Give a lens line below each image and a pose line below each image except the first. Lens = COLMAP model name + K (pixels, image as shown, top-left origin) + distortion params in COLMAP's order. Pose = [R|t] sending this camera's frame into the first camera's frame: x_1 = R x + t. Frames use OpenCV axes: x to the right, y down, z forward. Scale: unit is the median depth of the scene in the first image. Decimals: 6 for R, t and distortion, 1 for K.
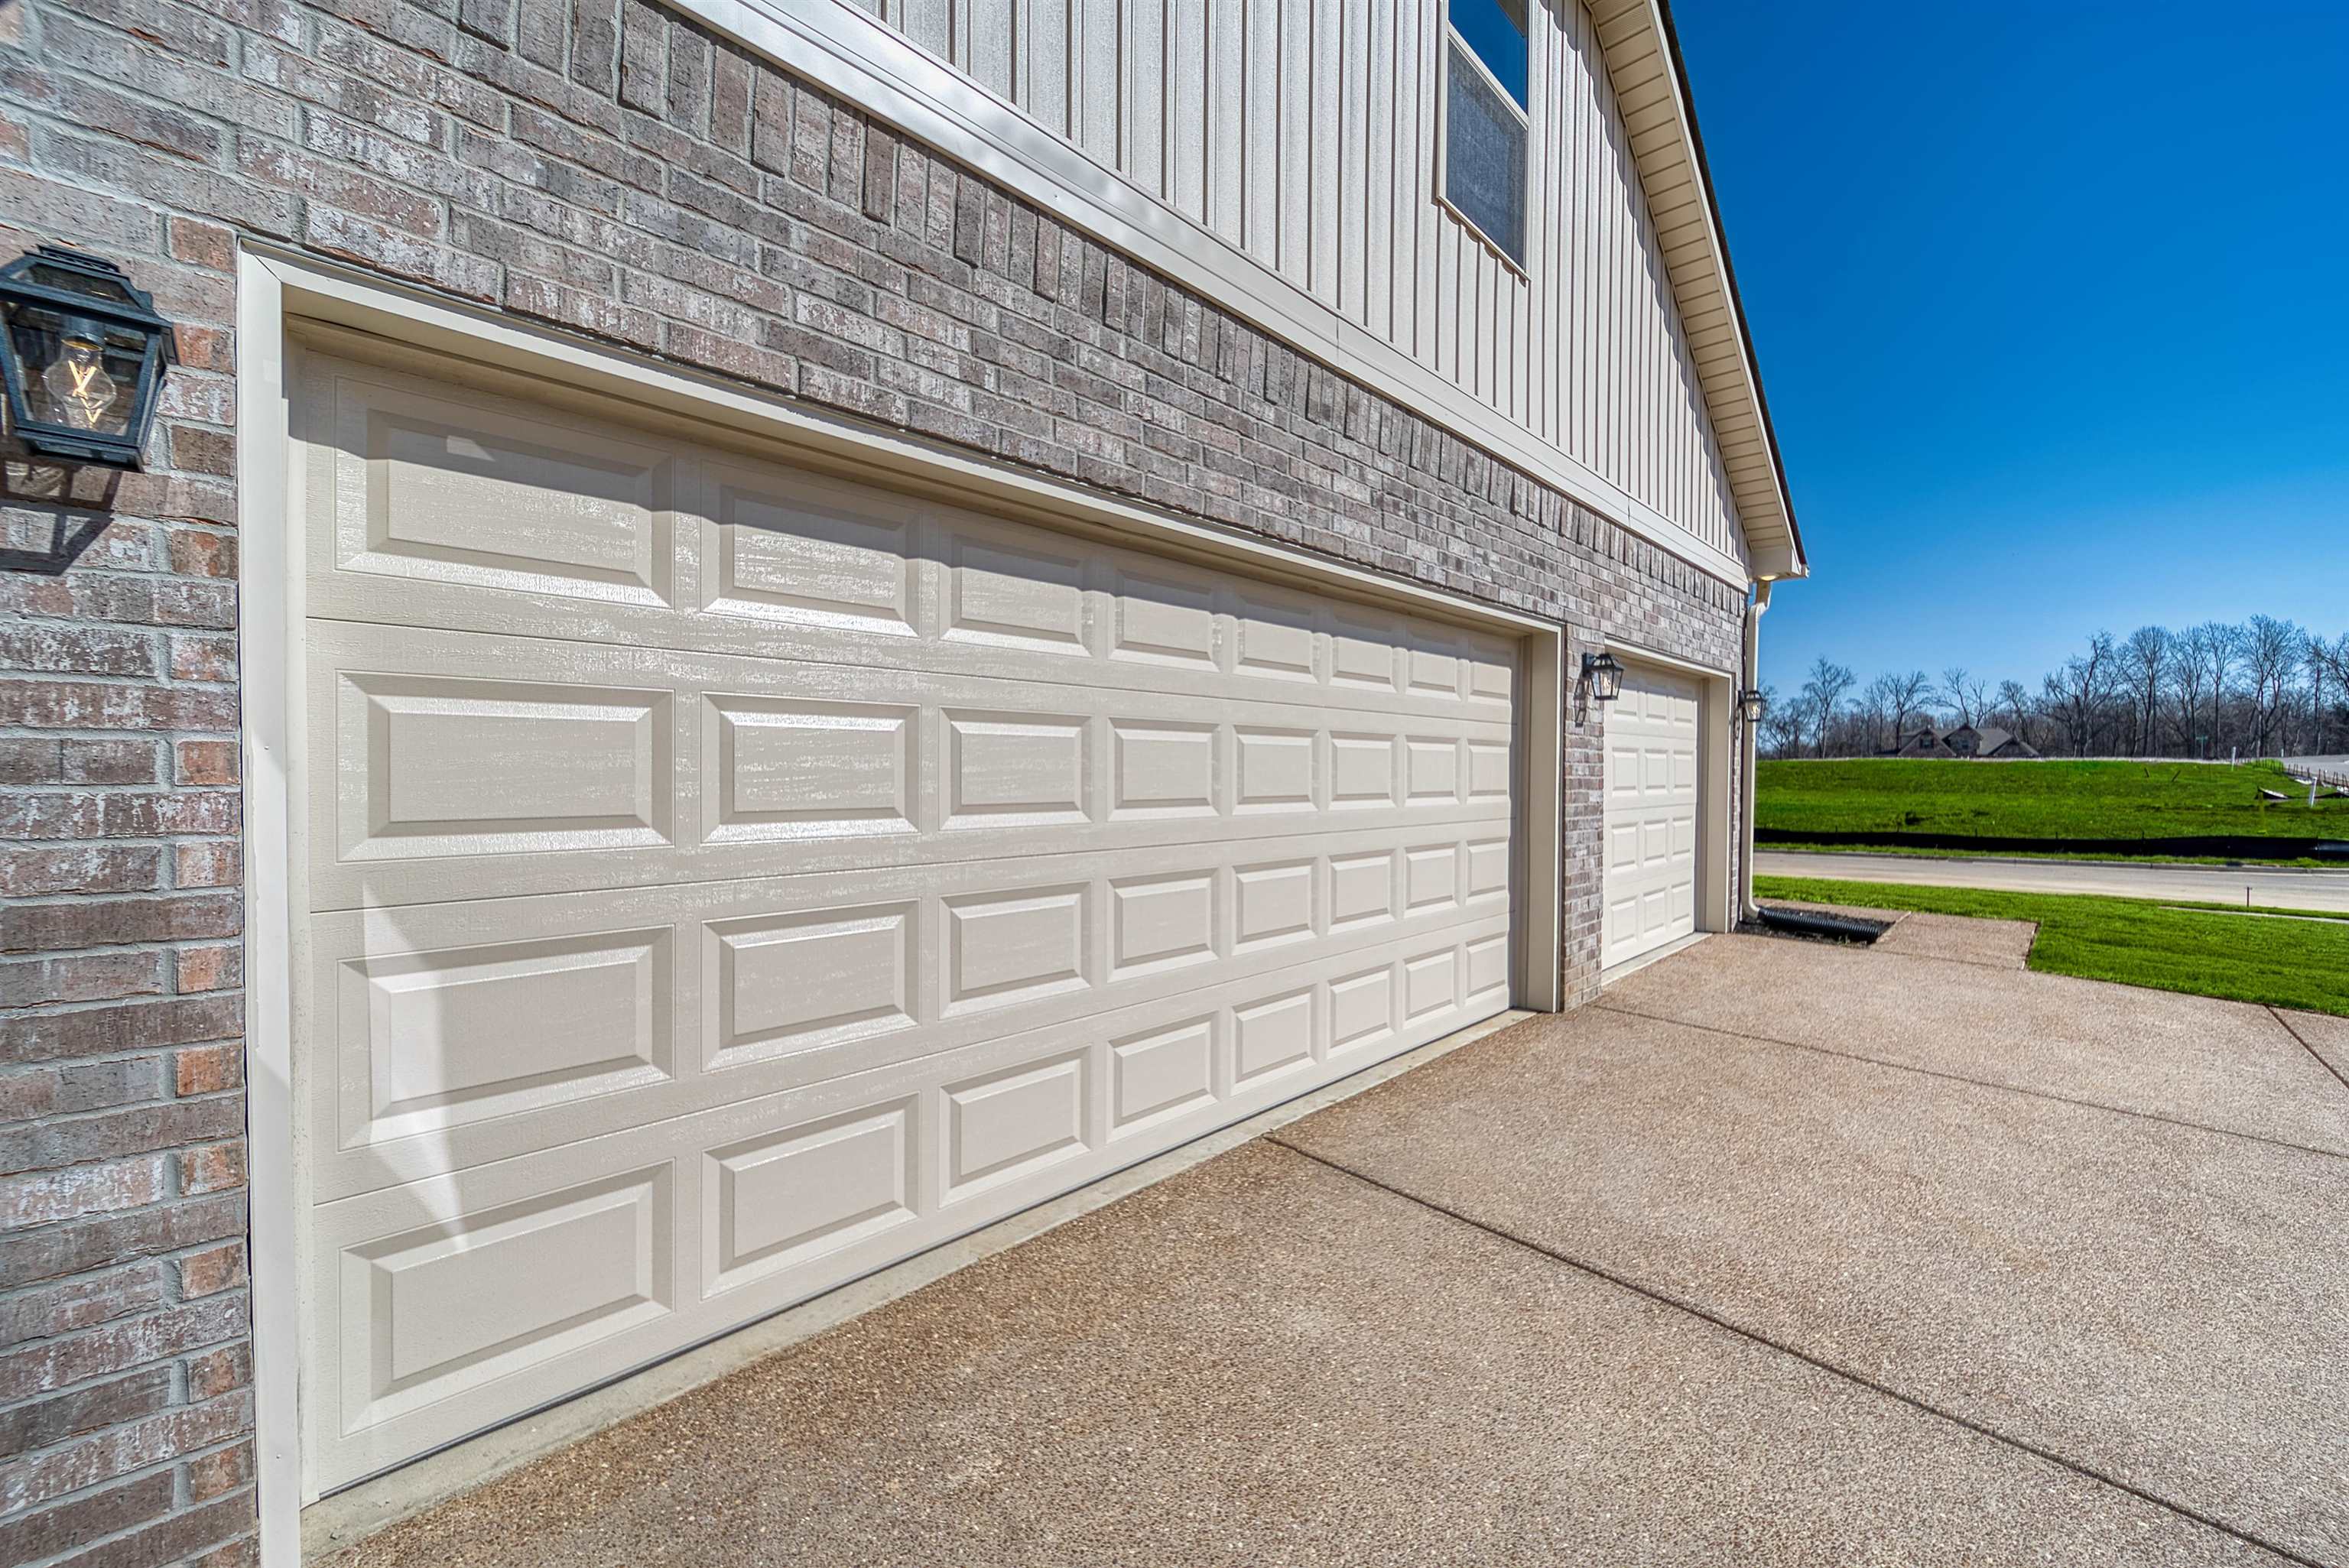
lens RADIAL K [[847.6, 0, 1183.3], [0, 847.6, 774.8], [0, 0, 1]] dist [-0.012764, -0.000114]
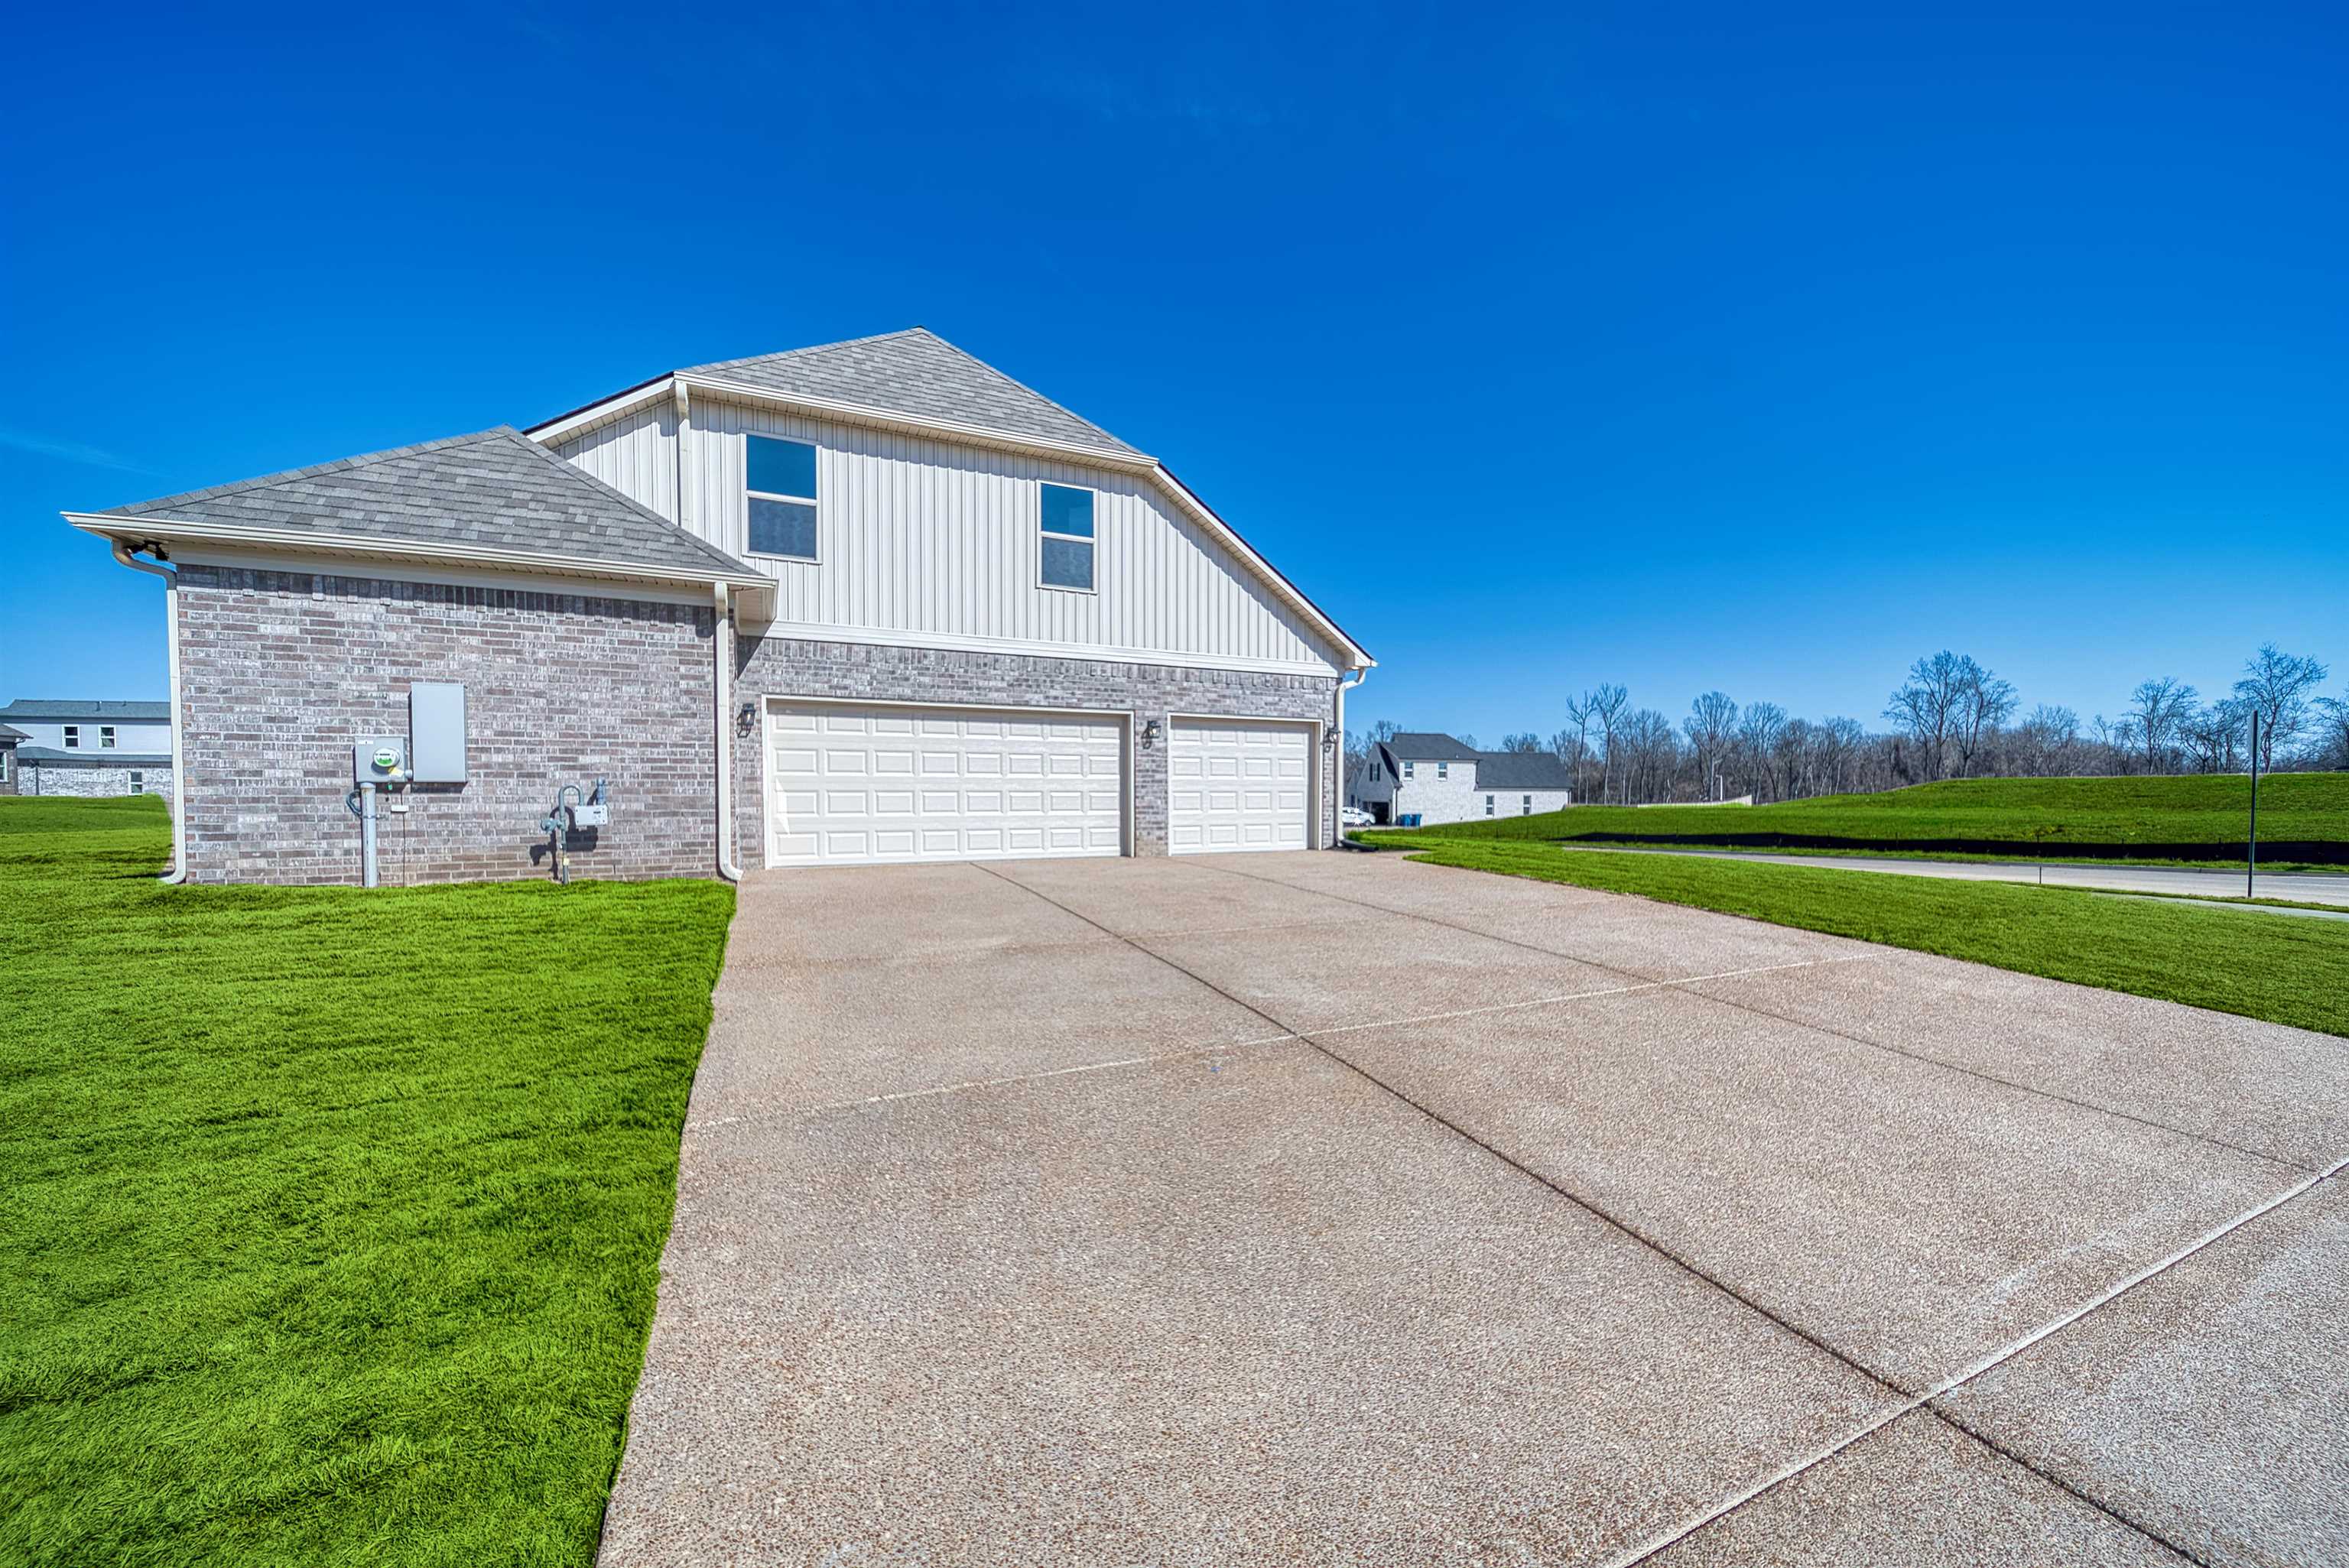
lens RADIAL K [[833.4, 0, 1171.6], [0, 833.4, 817.9], [0, 0, 1]] dist [-0.010427, -0.000093]
pose [[0.928098, 0.004438, -0.372308, 2.265672], [0.001077, 0.999893, 0.014602, 0.179575], [0.372333, -0.013953, 0.927994, -2.045988]]
